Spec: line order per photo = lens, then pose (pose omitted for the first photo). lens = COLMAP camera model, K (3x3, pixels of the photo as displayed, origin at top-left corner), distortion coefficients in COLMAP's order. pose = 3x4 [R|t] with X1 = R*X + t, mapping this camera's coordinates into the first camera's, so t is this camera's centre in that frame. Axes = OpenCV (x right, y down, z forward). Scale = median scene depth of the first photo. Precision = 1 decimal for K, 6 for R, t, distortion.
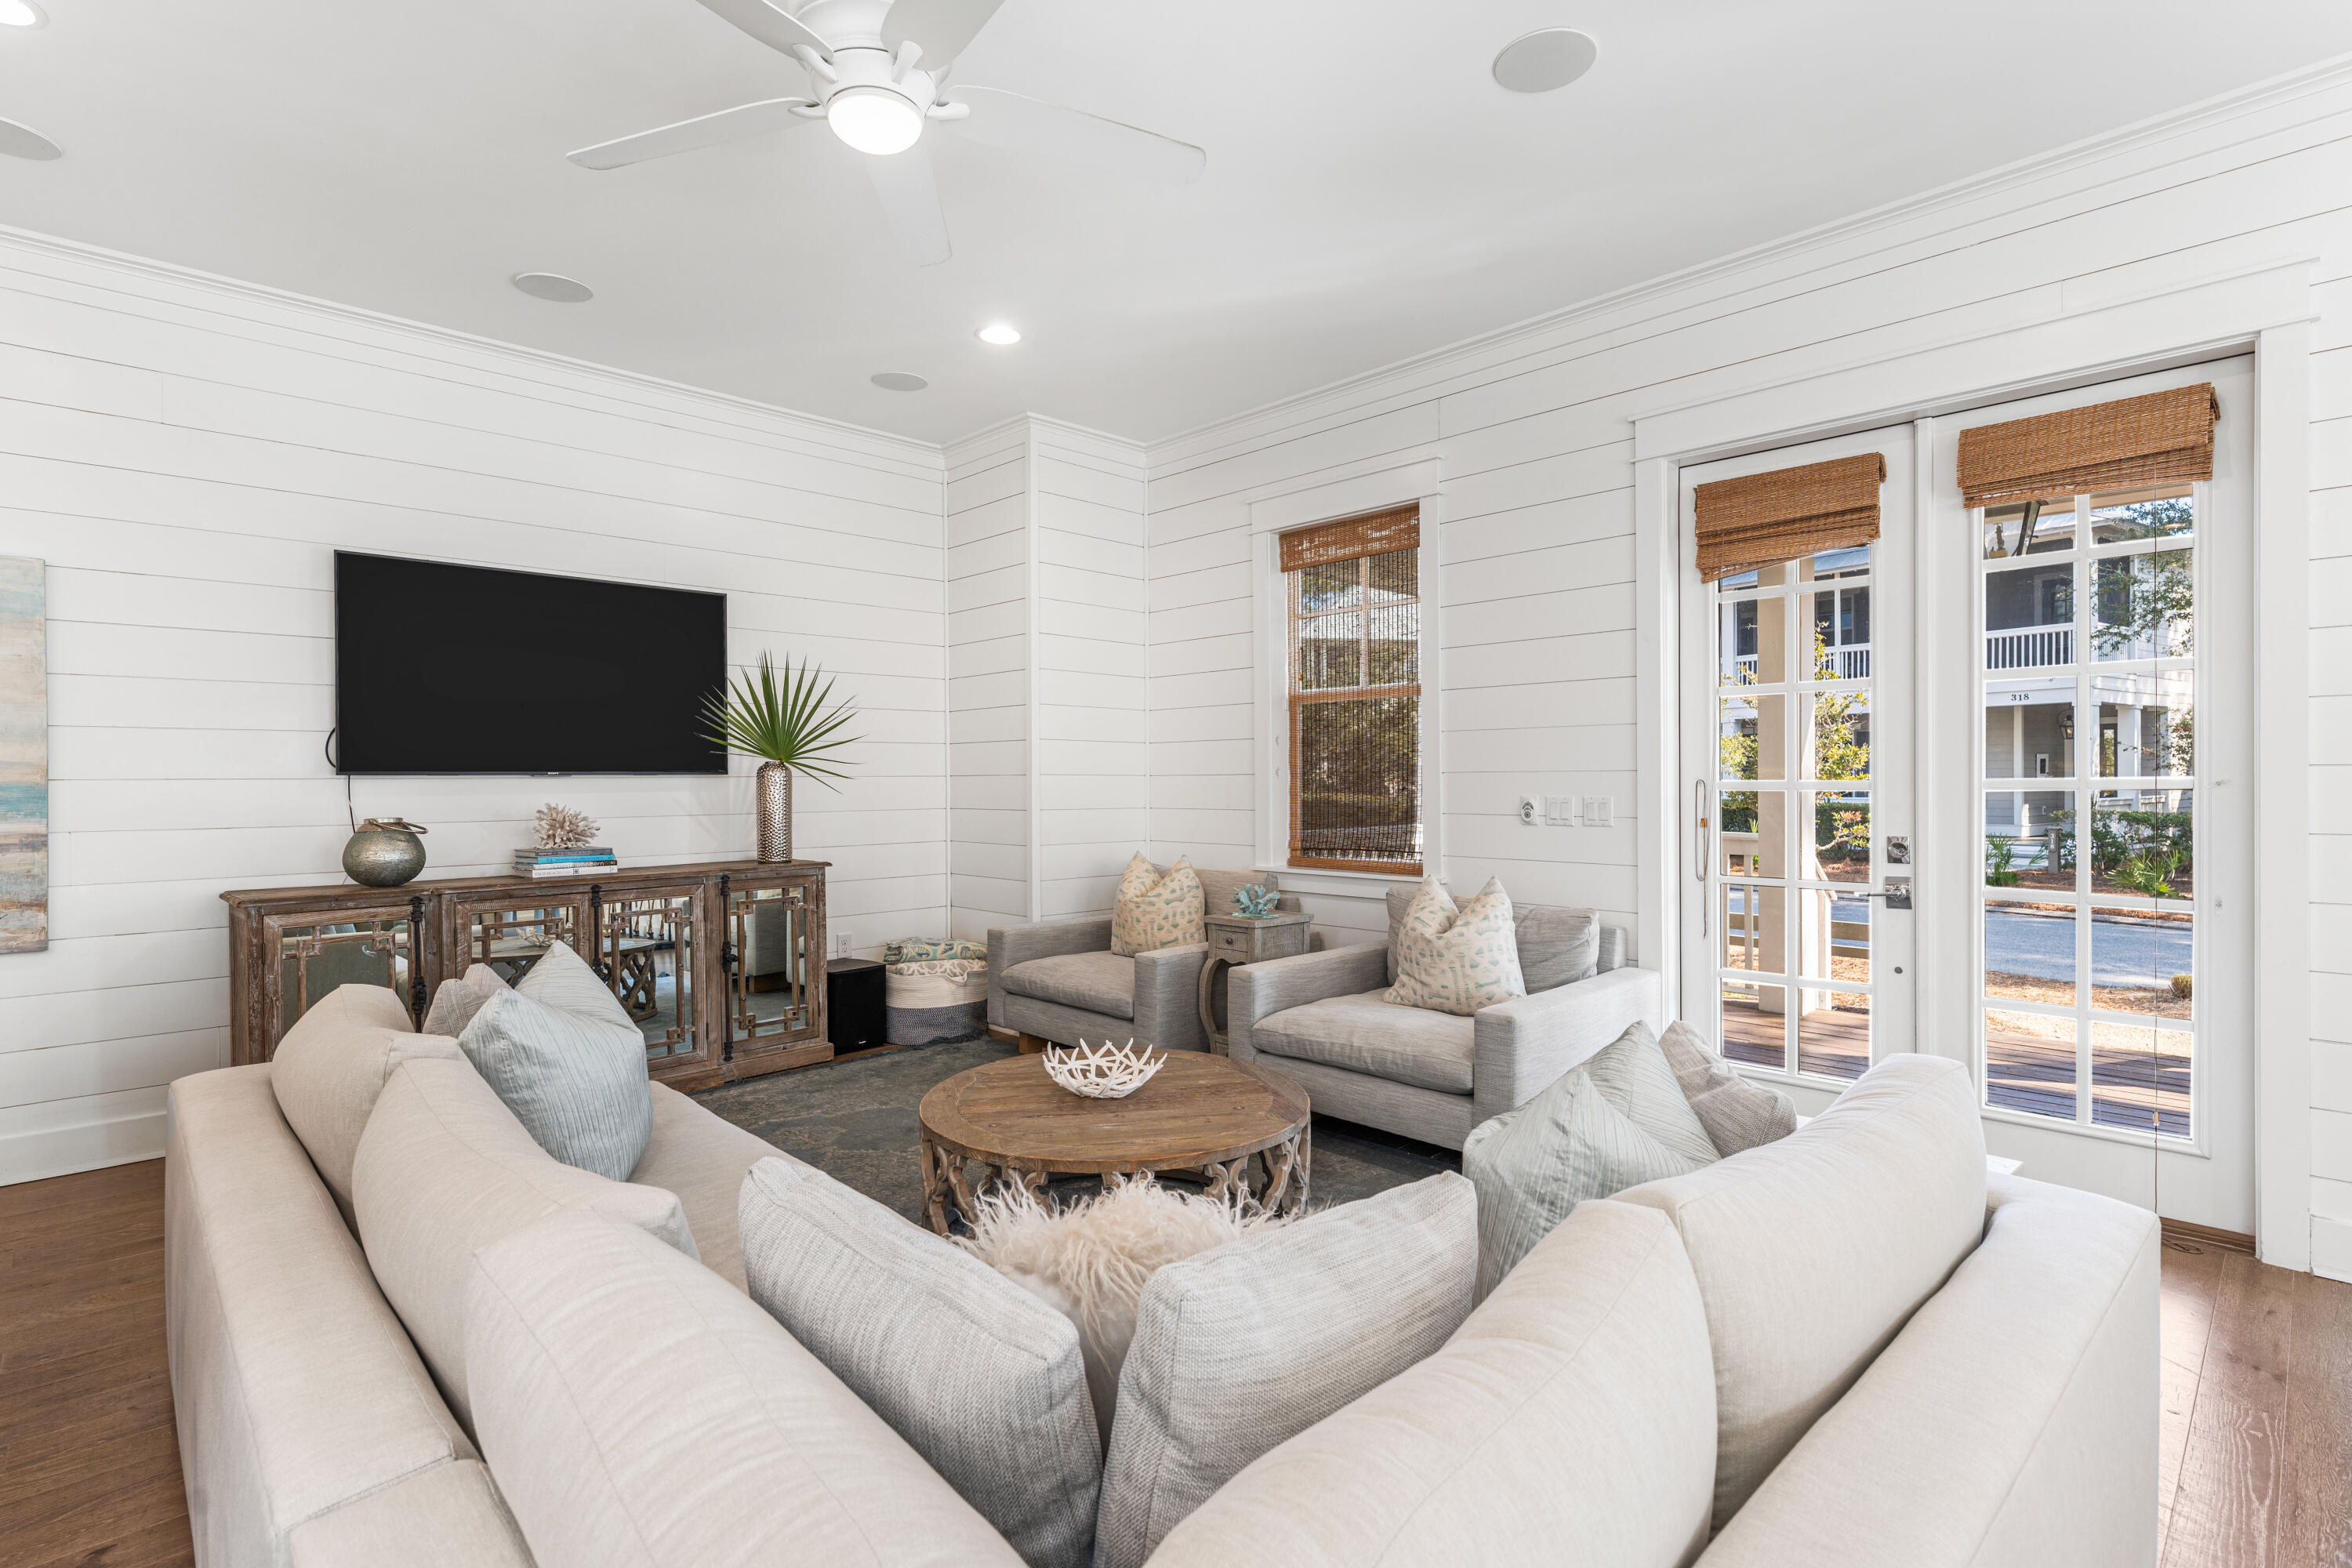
lens RADIAL K [[1152.2, 0, 1180.9], [0, 1152.2, 786.4], [0, 0, 1]] dist [0.002202, -0.000349]
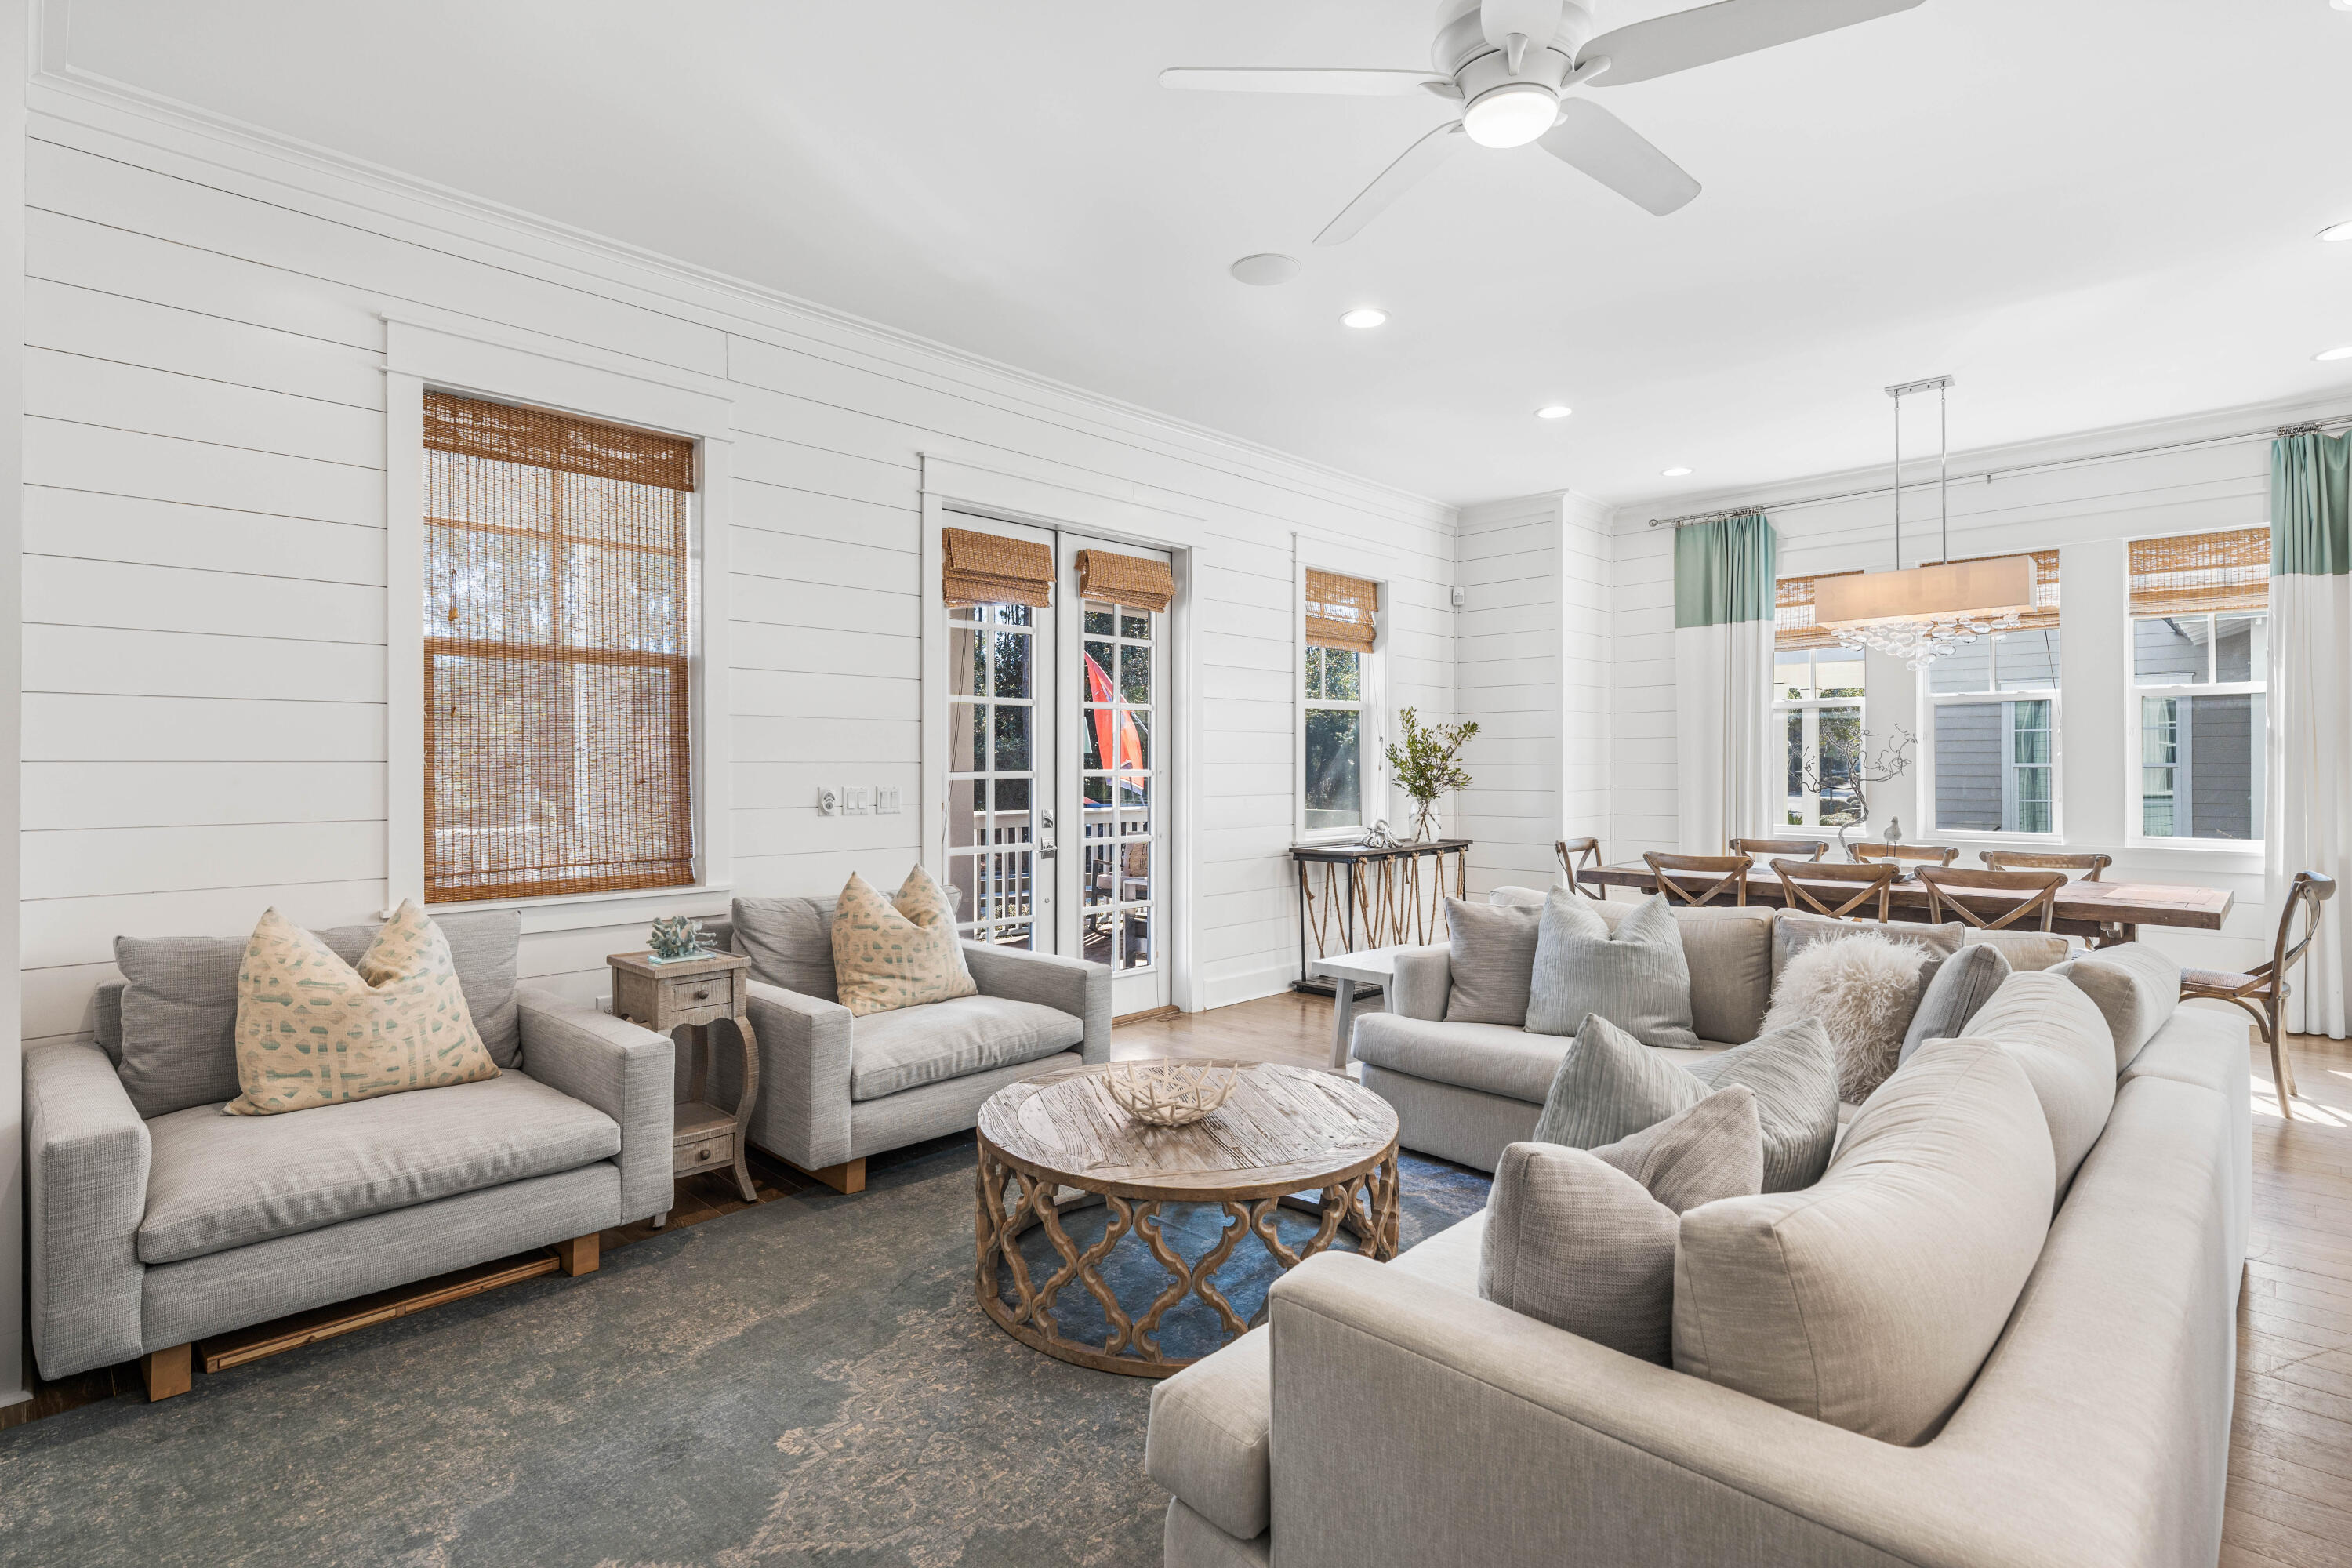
lens RADIAL K [[1152.2, 0, 1173.8], [0, 1152.2, 769.9], [0, 0, 1]] dist [0.002202, -0.000349]
pose [[-0.053026, 0.013505, 0.998502, -0.693846], [0.018179, 0.999756, -0.012557, 0.010499], [-0.998428, 0.017486, -0.053258, 0.756708]]
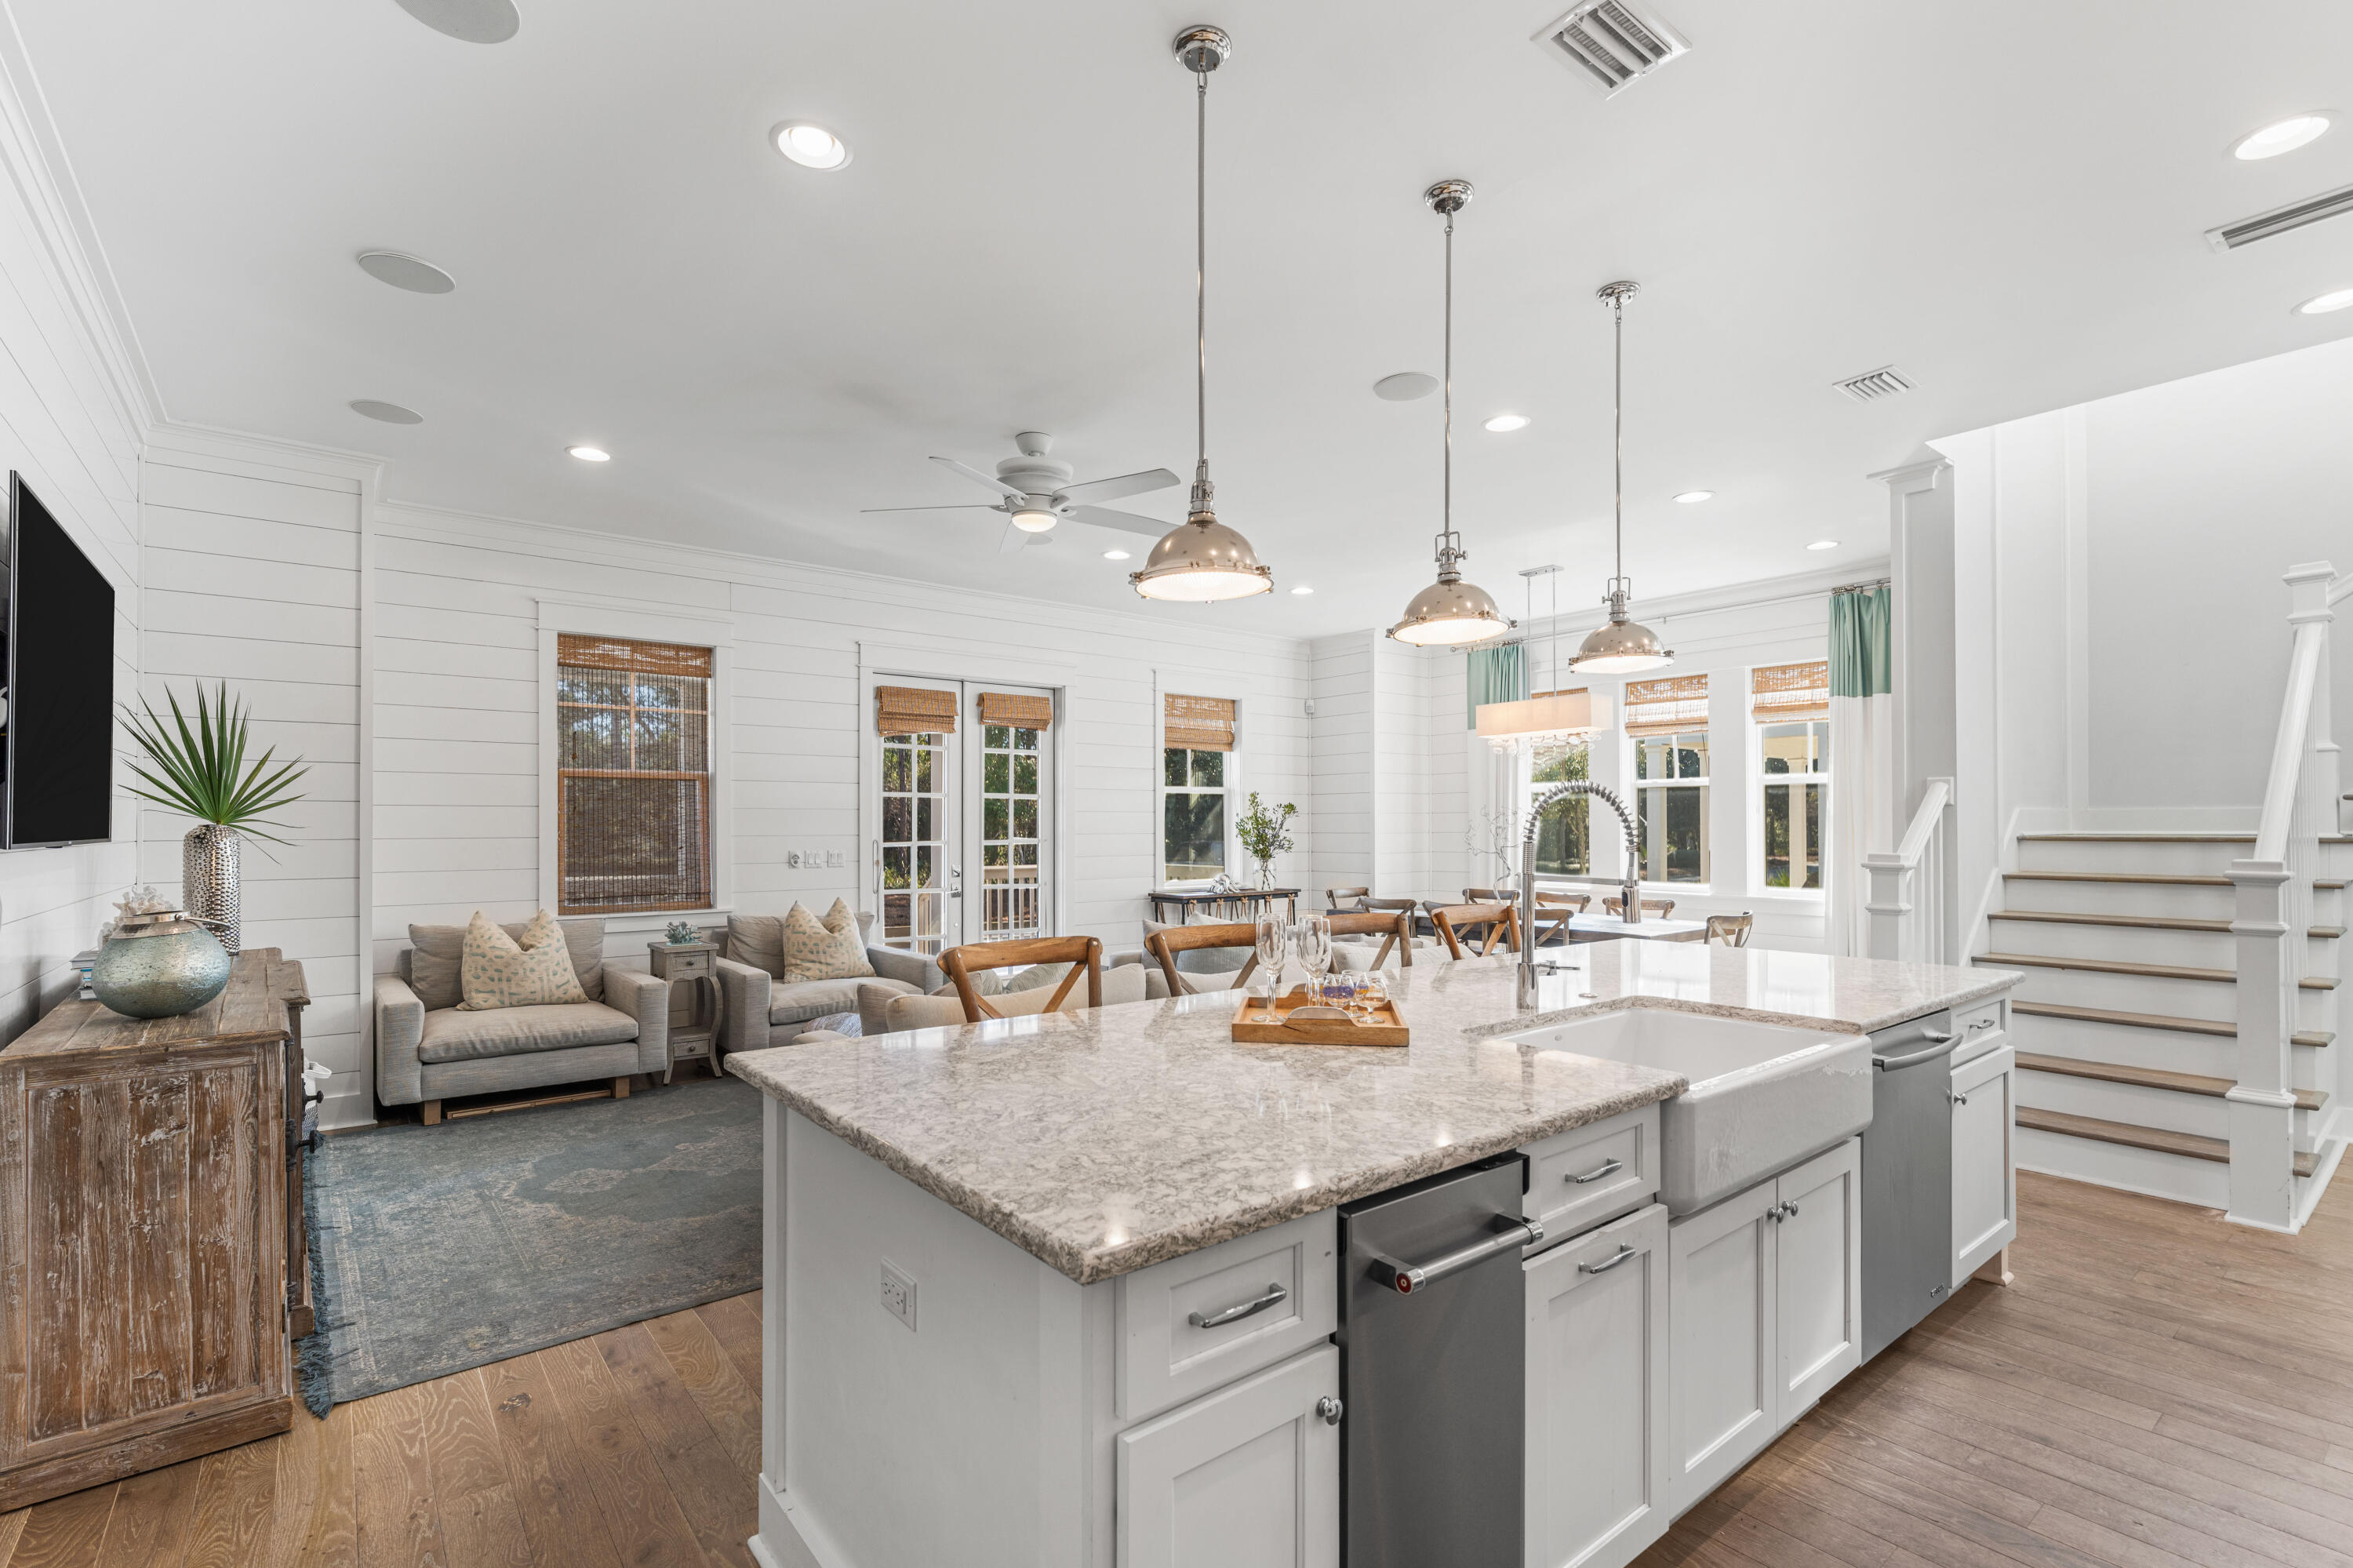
lens RADIAL K [[1077.9, 0, 1148.3], [0, 1077.9, 828.0], [0, 0, 1]] dist [0.000191, -0.000117]
pose [[0.081731, 0.016442, 0.996519, -1.164036], [0.017209, 0.999692, -0.017906, 0.011049], [-0.996506, 0.018613, 0.081423, 0.381234]]
